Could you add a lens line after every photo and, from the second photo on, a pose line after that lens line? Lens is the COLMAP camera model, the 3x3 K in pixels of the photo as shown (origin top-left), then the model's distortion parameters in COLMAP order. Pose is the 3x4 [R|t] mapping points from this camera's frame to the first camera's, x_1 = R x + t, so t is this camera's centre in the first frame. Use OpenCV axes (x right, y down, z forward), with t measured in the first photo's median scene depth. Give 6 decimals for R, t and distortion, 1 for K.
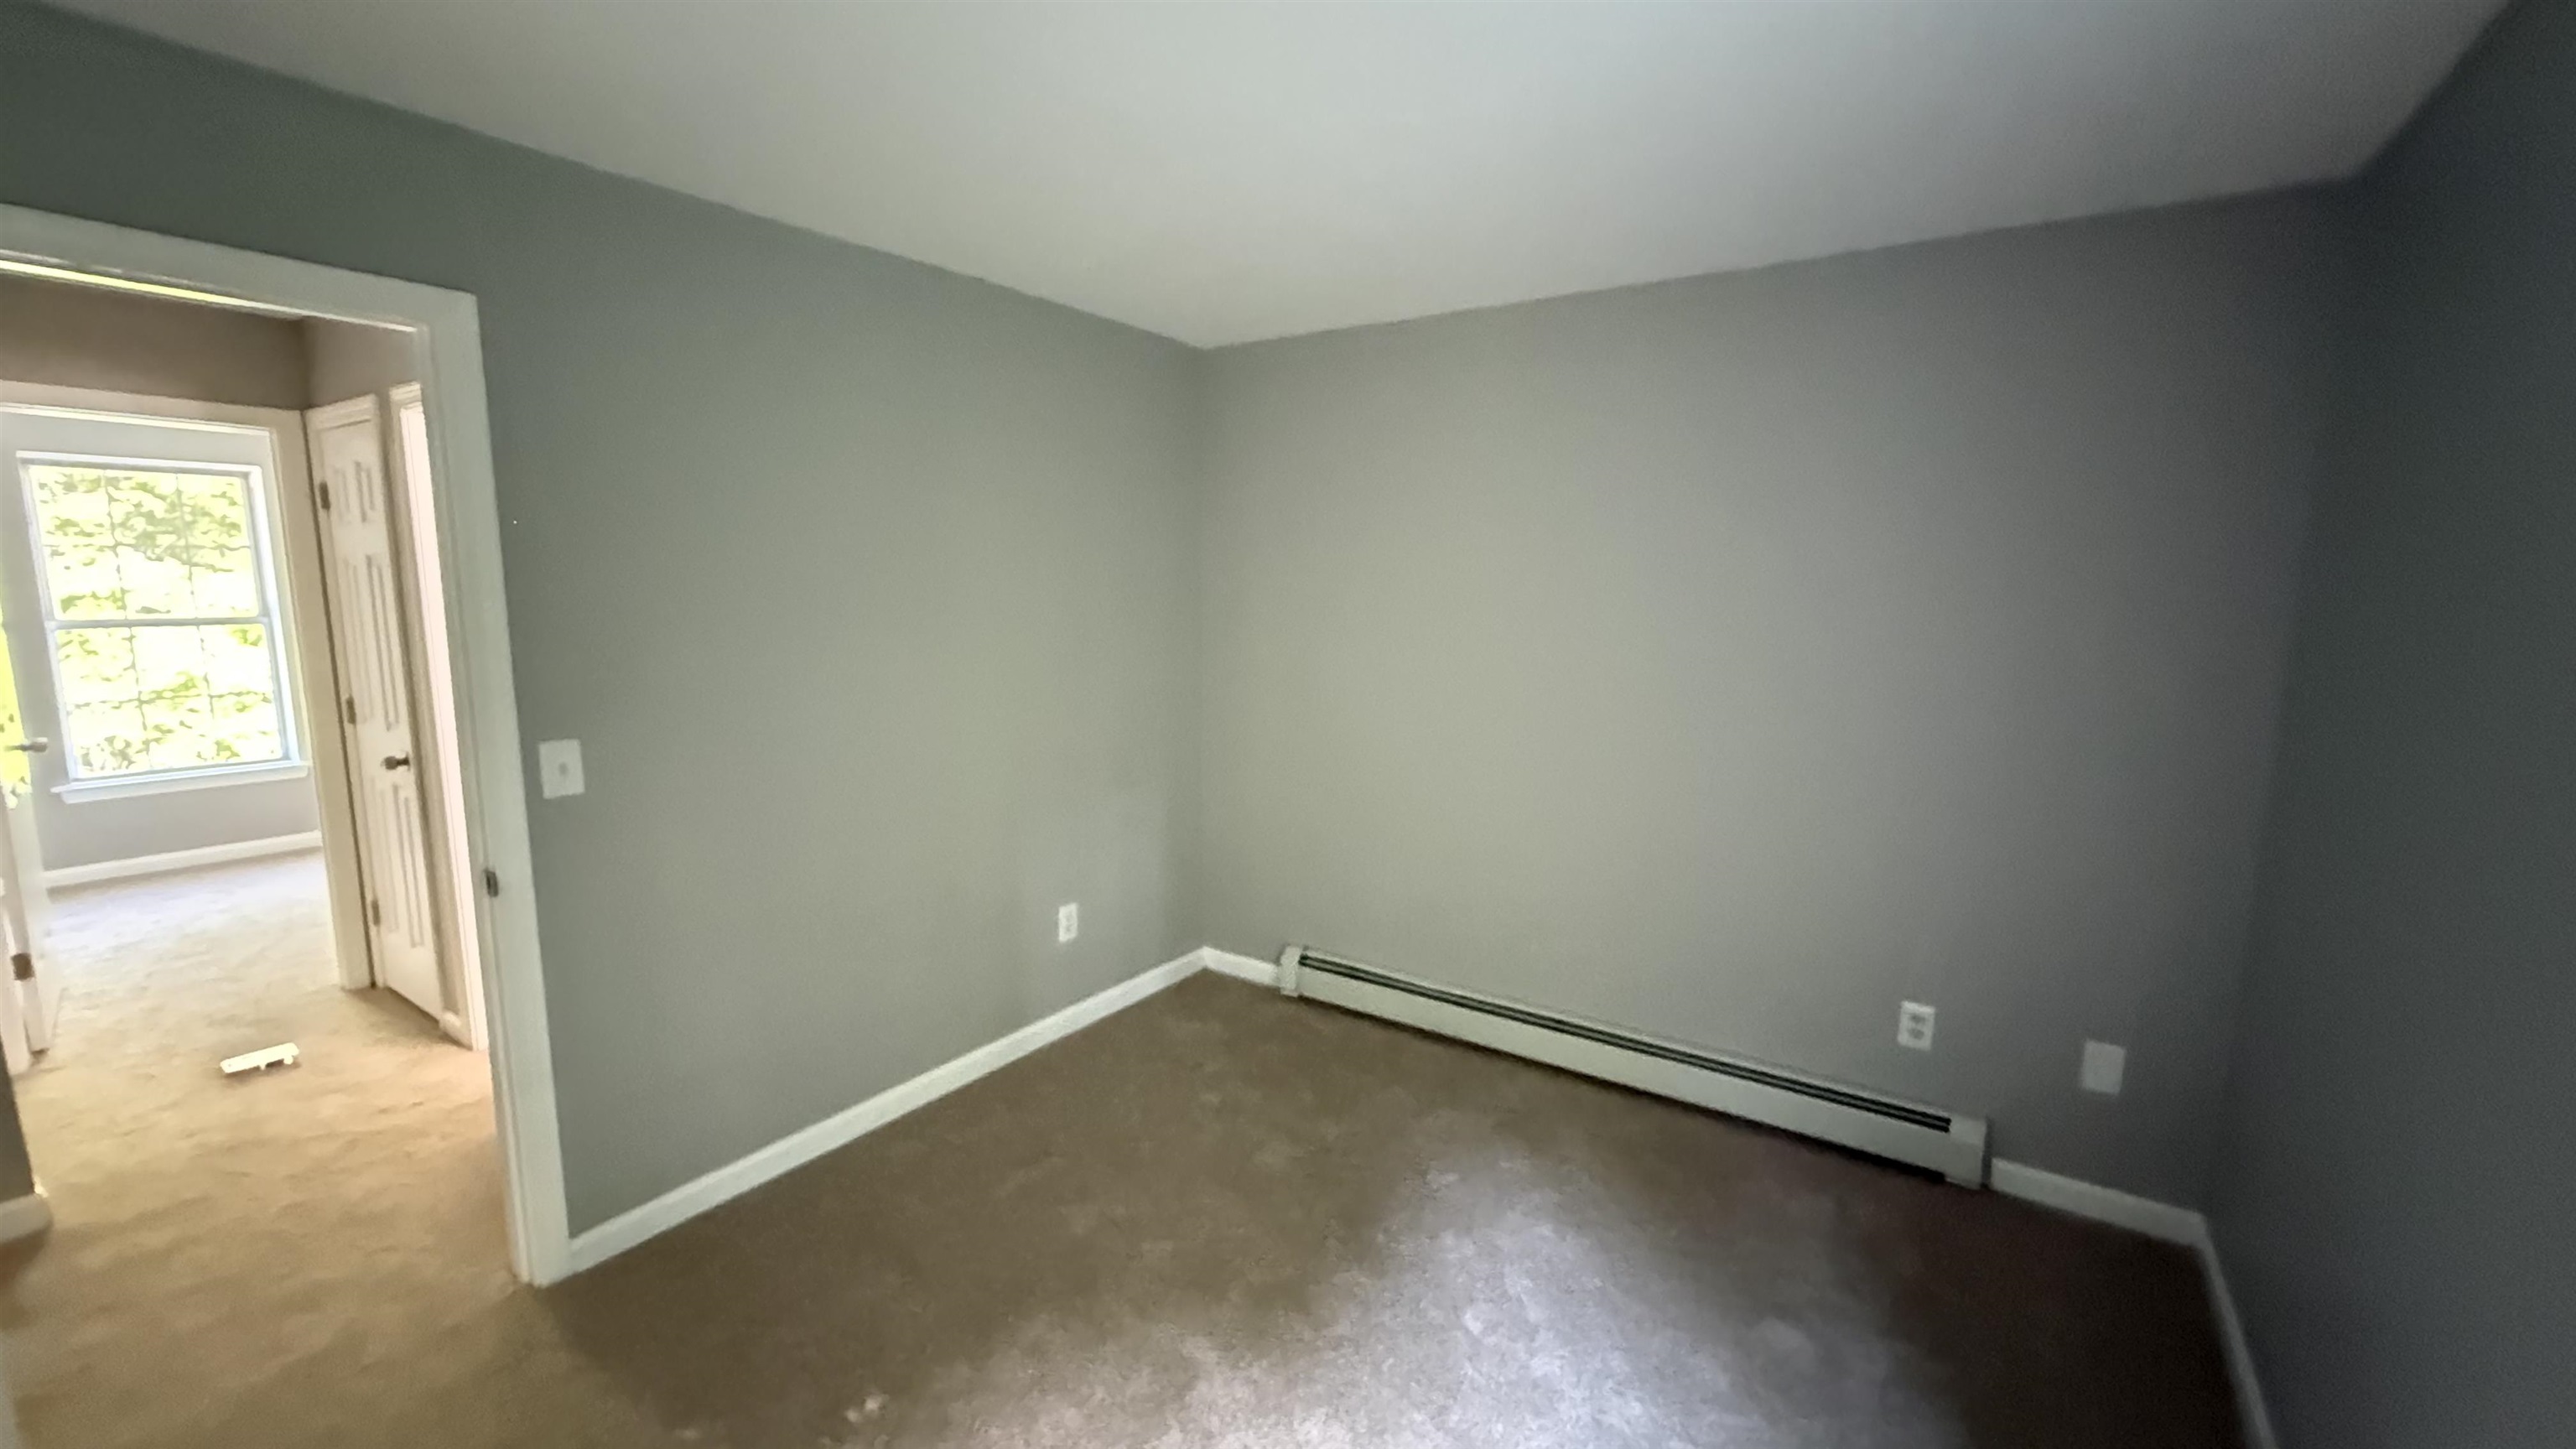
lens RADIAL K [[1025.8, 0, 1280.0], [0, 1025.8, 717.7], [0, 0, 1]] dist [-0.000892, 0.000295]
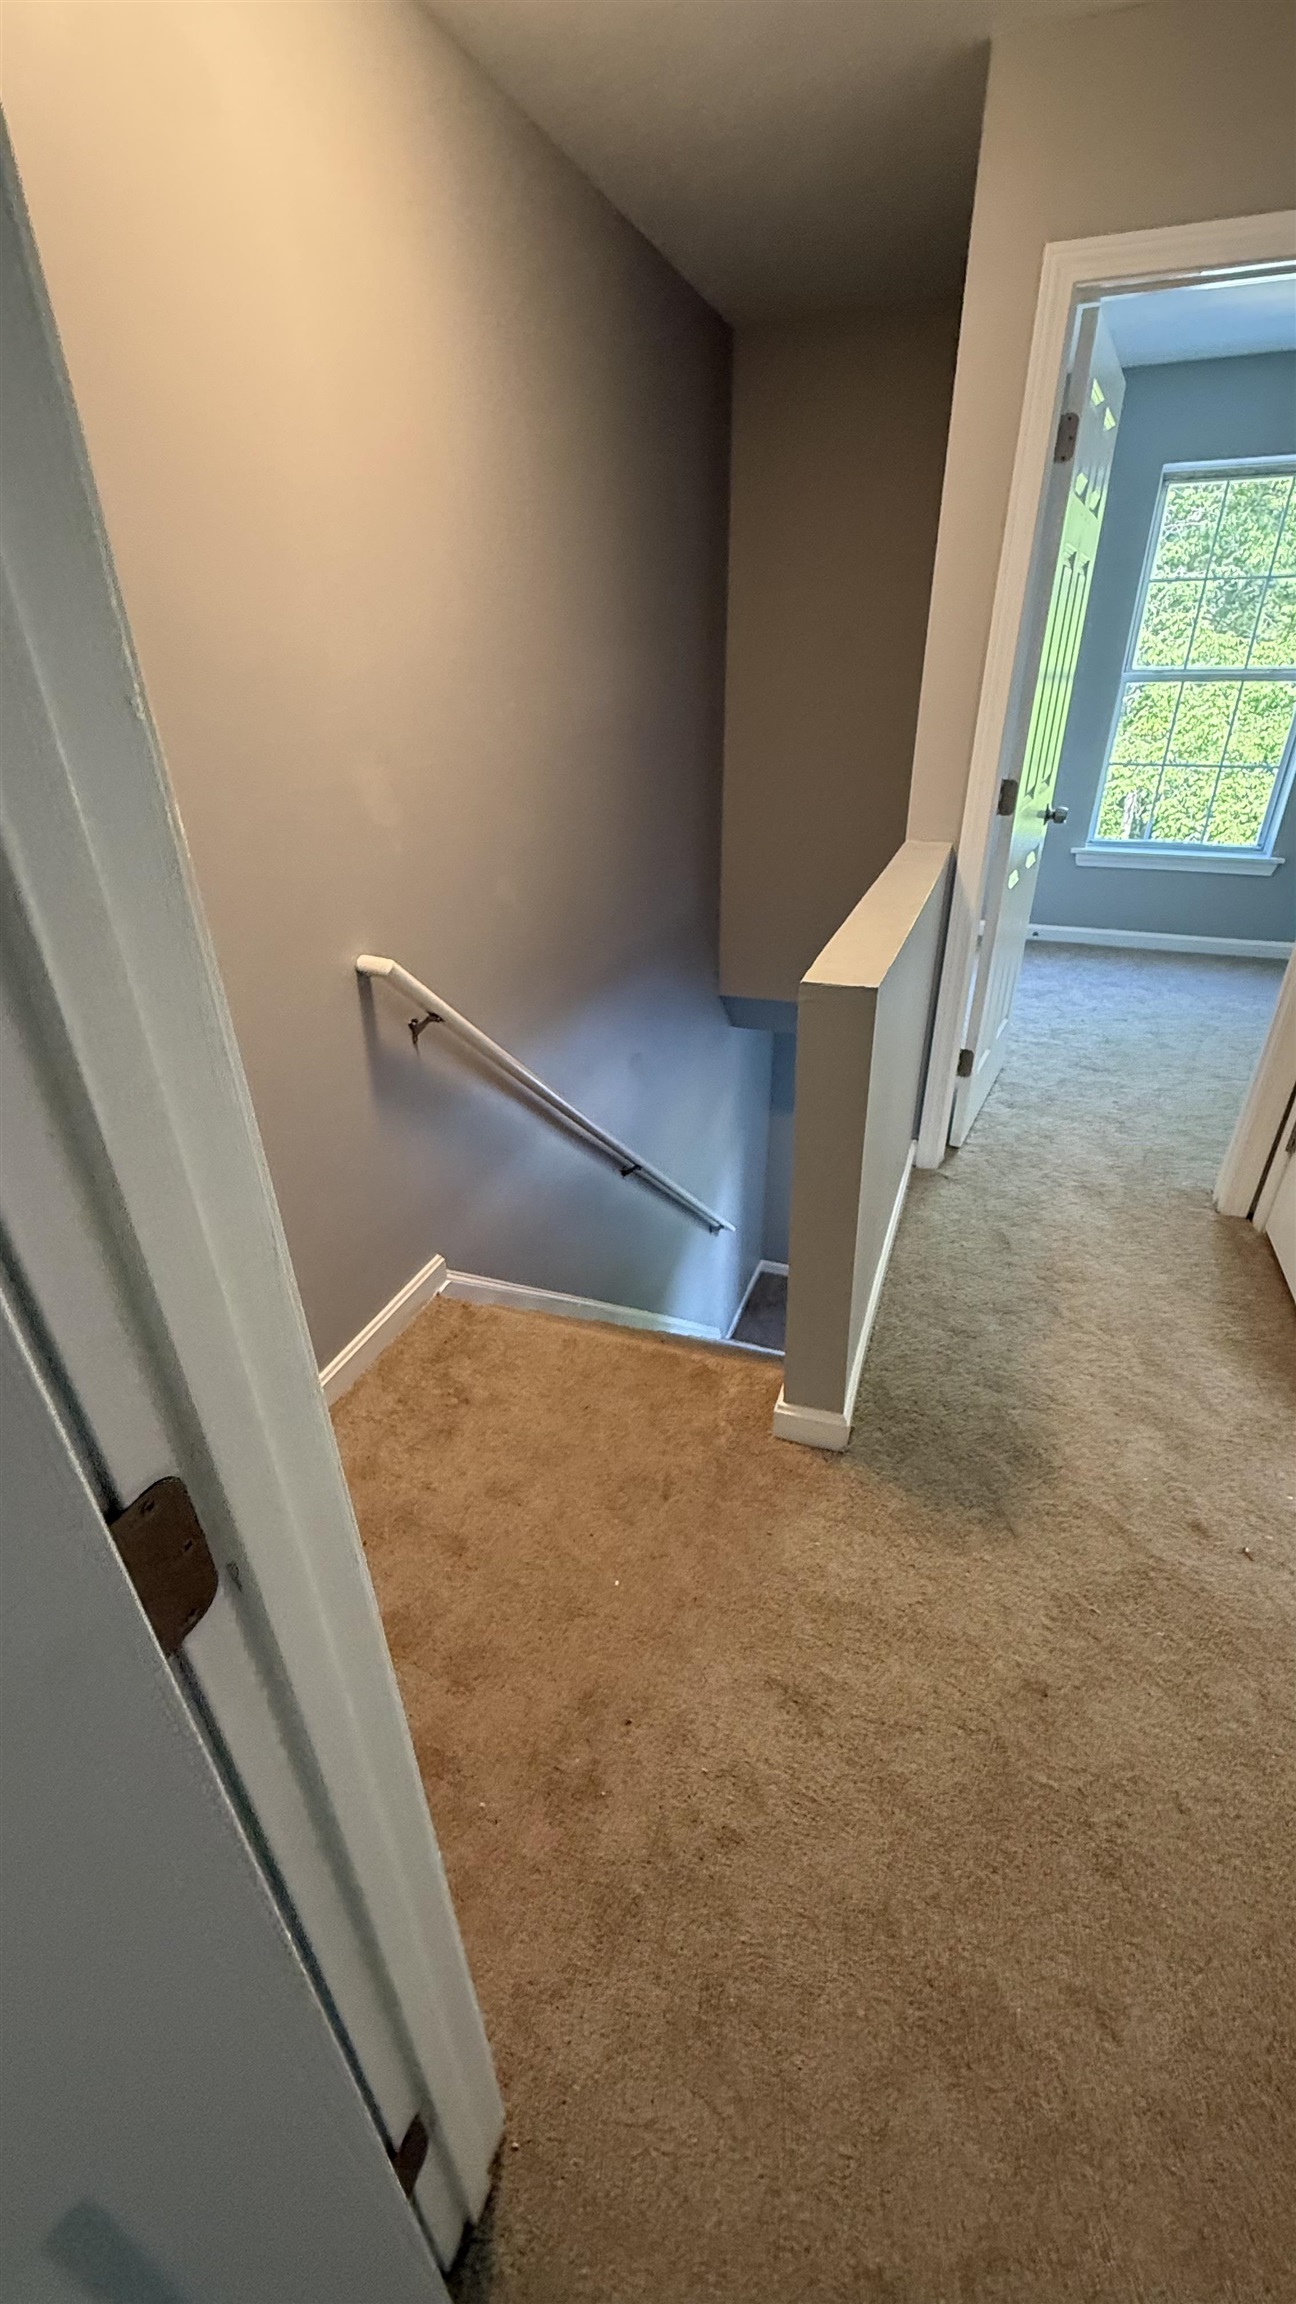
lens RADIAL K [[917.5, 0, 648.0], [0, 917.5, 1146.4], [0, 0, 1]] dist [-0.000892, 0.000295]
pose [[0.243782, 0.451281, -0.858438, -0.450069], [-0.120985, 0.892379, 0.434766, -0.018199], [0.962254, -0.002130, 0.272144, 0.408934]]
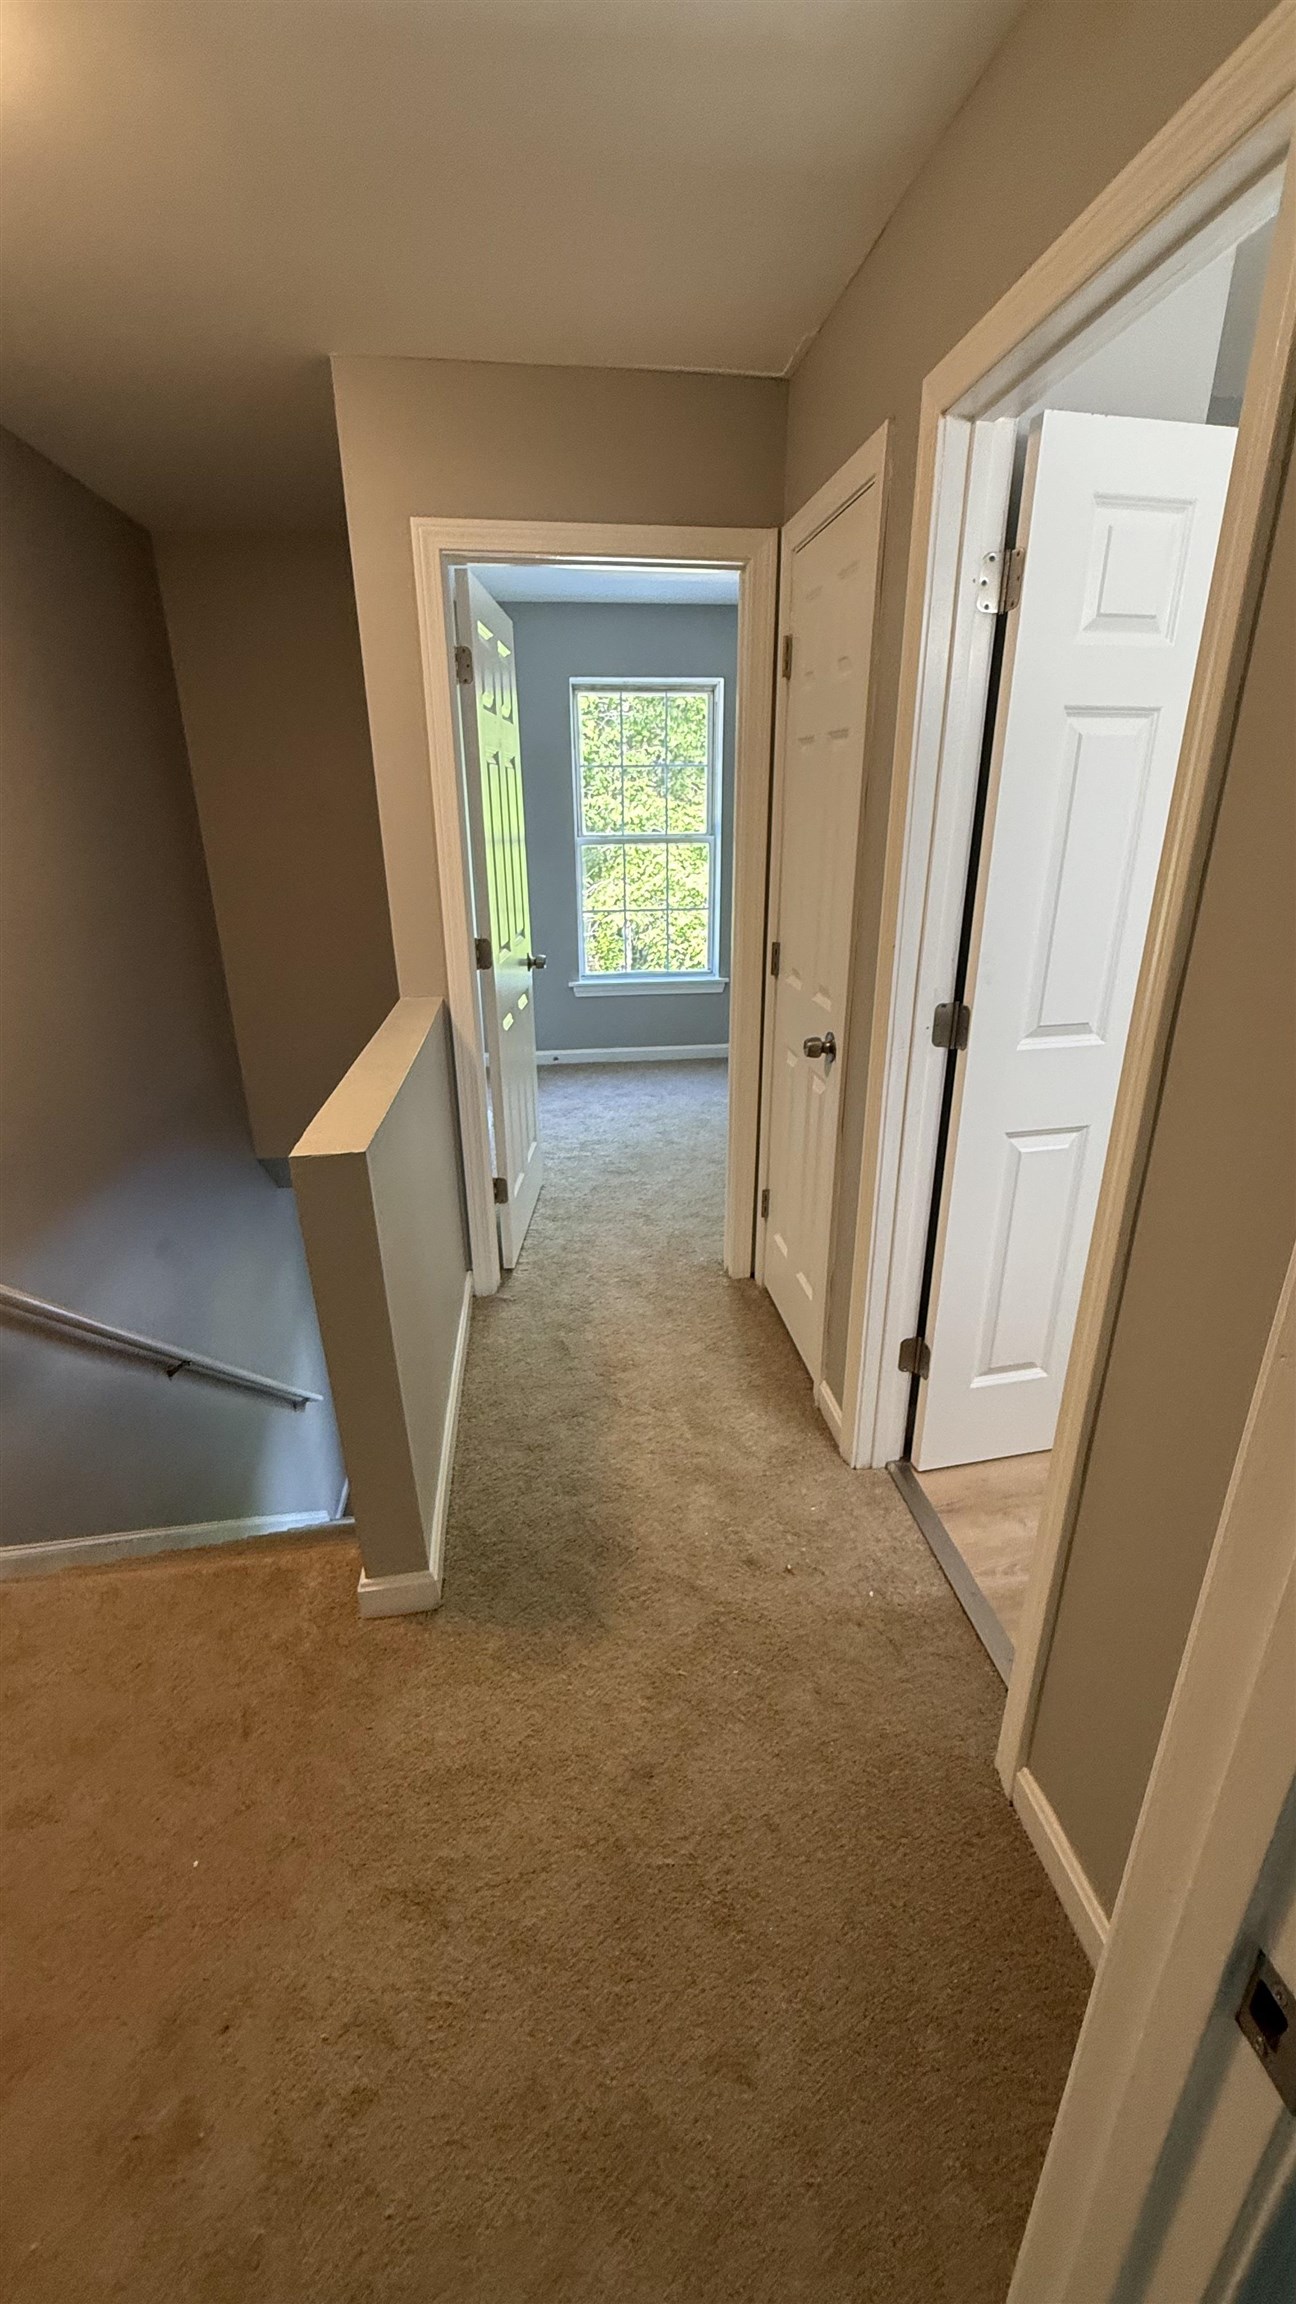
lens RADIAL K [[917.5, 0, 645.9], [0, 917.5, 1146.4], [0, 0, 1]] dist [-0.000892, 0.000295]
pose [[0.662112, 0.251851, -0.705818, -0.422483], [-0.093306, 0.962214, 0.255809, -0.037352], [0.743574, -0.103517, 0.660592, 0.429924]]
